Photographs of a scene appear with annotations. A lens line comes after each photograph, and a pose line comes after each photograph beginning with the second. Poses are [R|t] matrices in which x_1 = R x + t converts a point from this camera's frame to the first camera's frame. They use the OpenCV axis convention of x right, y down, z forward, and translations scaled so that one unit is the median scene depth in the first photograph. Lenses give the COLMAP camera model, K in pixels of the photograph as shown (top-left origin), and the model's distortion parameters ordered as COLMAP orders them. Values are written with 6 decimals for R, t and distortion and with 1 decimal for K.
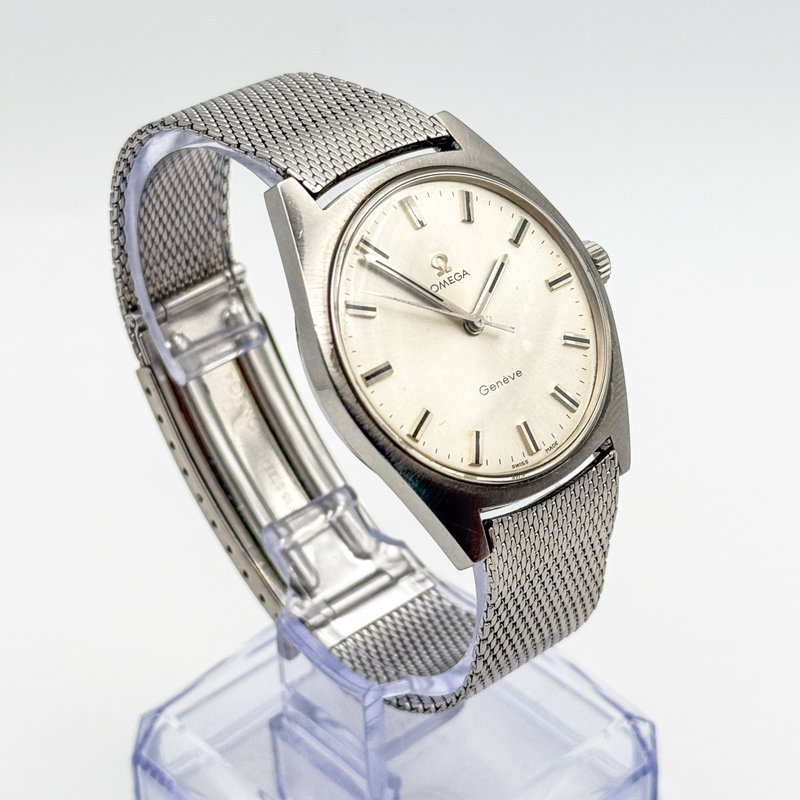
lens RADIAL K [[2053.9, 0, 400.0], [0, 2053.9, 400.0], [0, 0, 1]] dist [0.125495, 0.115410]
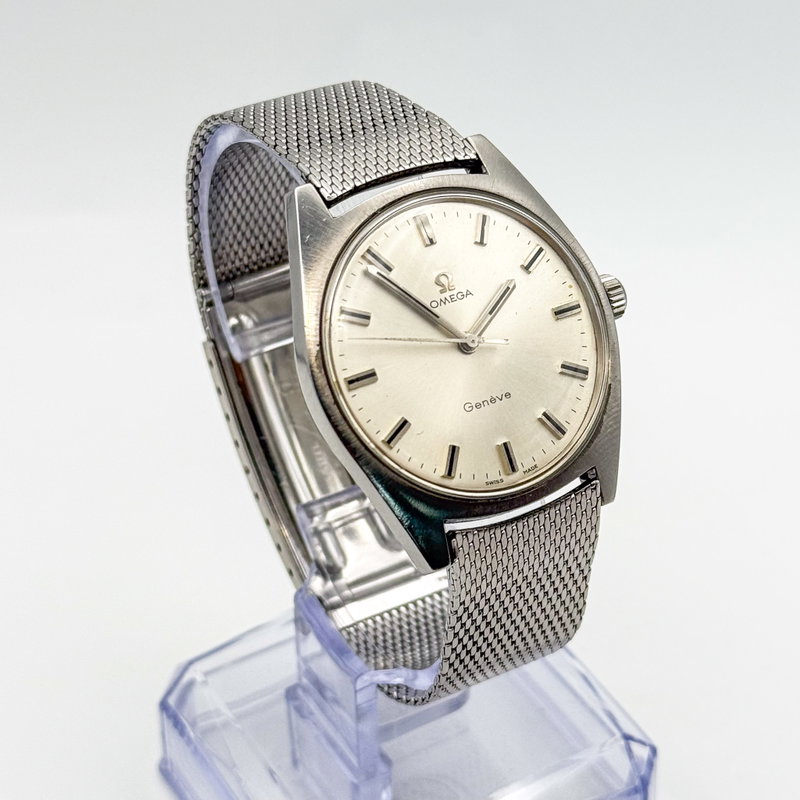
lens RADIAL K [[2053.9, 0, 400.0], [0, 2053.9, 400.0], [0, 0, 1]] dist [0.125495, 0.115410]
pose [[0.980609, 0.128195, -0.148228, 0.153576], [-0.125563, 0.991718, 0.027023, -0.030711], [0.150465, -0.007887, 0.988584, -0.033258]]
